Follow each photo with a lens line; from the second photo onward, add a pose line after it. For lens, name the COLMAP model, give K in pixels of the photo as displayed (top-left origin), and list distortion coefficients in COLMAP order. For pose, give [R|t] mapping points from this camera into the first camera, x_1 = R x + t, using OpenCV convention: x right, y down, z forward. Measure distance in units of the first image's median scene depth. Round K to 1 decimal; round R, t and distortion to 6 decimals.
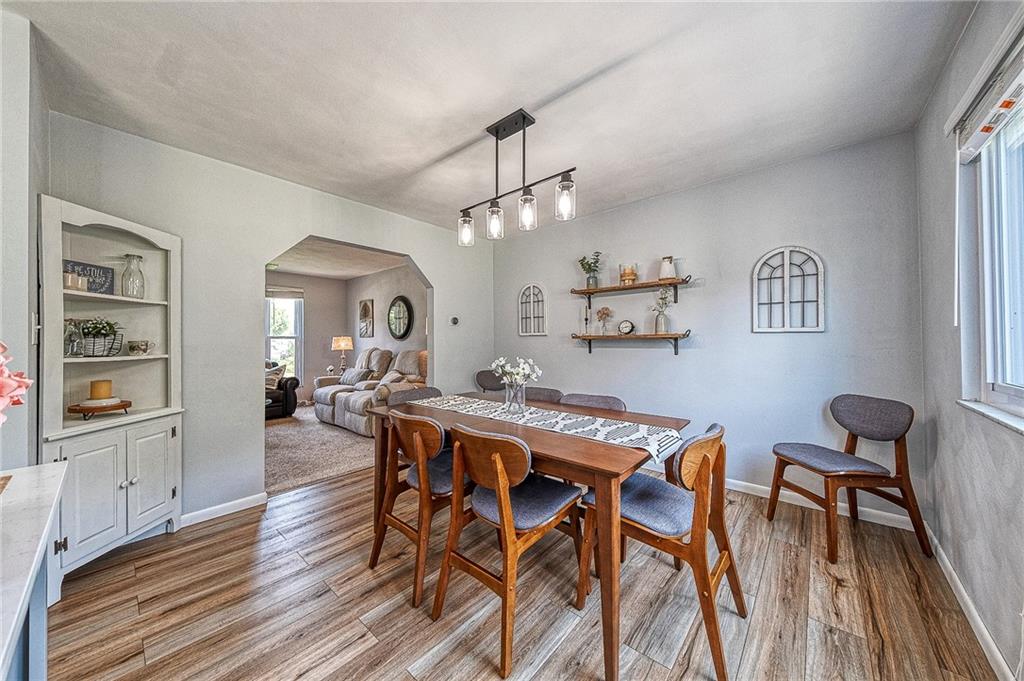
lens RADIAL K [[349.6, 0, 514.5], [0, 349.6, 337.8], [0, 0, 1]] dist [0.026532, -0.012557]
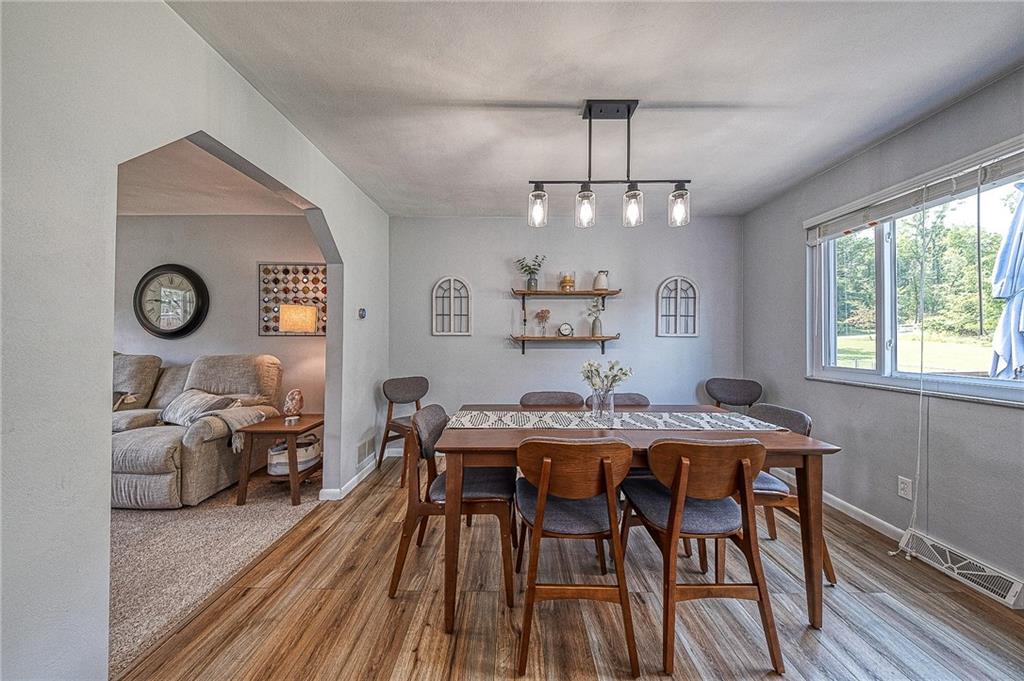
lens RADIAL K [[348.9, 0, 512.3], [0, 348.9, 336.7], [0, 0, 1]] dist [0.046782, -0.029004]
pose [[0.759639, 0.016419, 0.650138, -0.543863], [-0.011815, 0.999865, -0.011446, 0.006555], [-0.650238, 0.001013, 0.759730, 0.309832]]
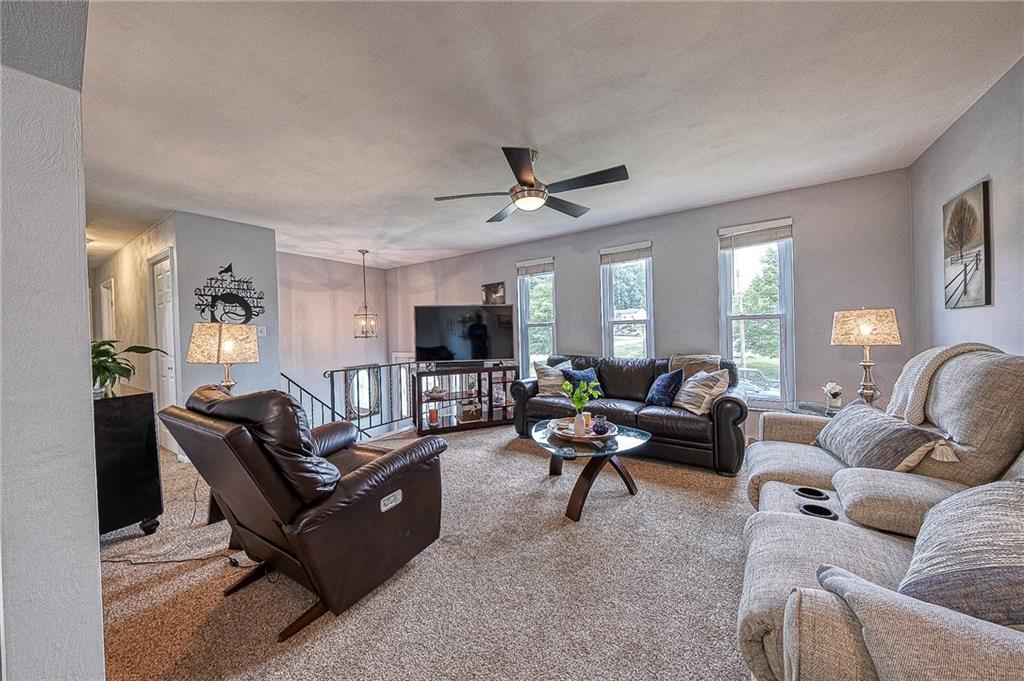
lens RADIAL K [[348.9, 0, 512.3], [0, 348.9, 336.7], [0, 0, 1]] dist [0.046782, -0.029004]
pose [[0.122422, 0.018971, -0.992297, -0.336467], [0.032729, 0.999196, 0.023140, 0.009687], [0.991938, -0.035310, 0.121703, 1.197105]]
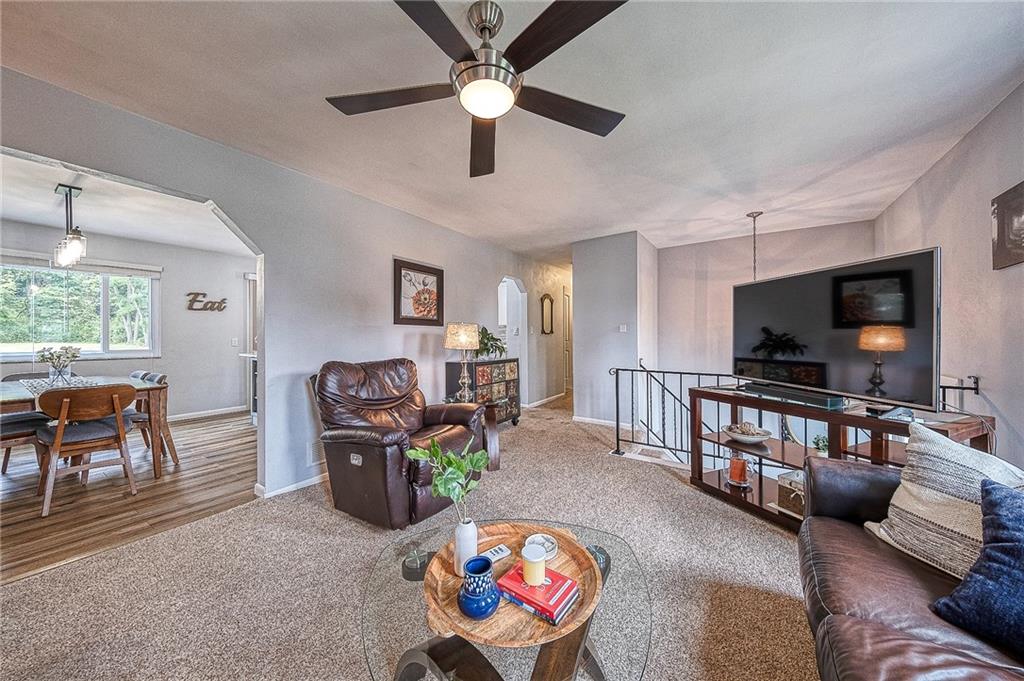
lens RADIAL K [[348.9, 0, 512.3], [0, 348.9, 336.7], [0, 0, 1]] dist [0.046782, -0.029004]
pose [[-0.996822, 0.006288, -0.079410, -1.179998], [0.006388, 0.999979, -0.001002, 0.029344], [0.079403, -0.001506, -0.996841, 1.844752]]
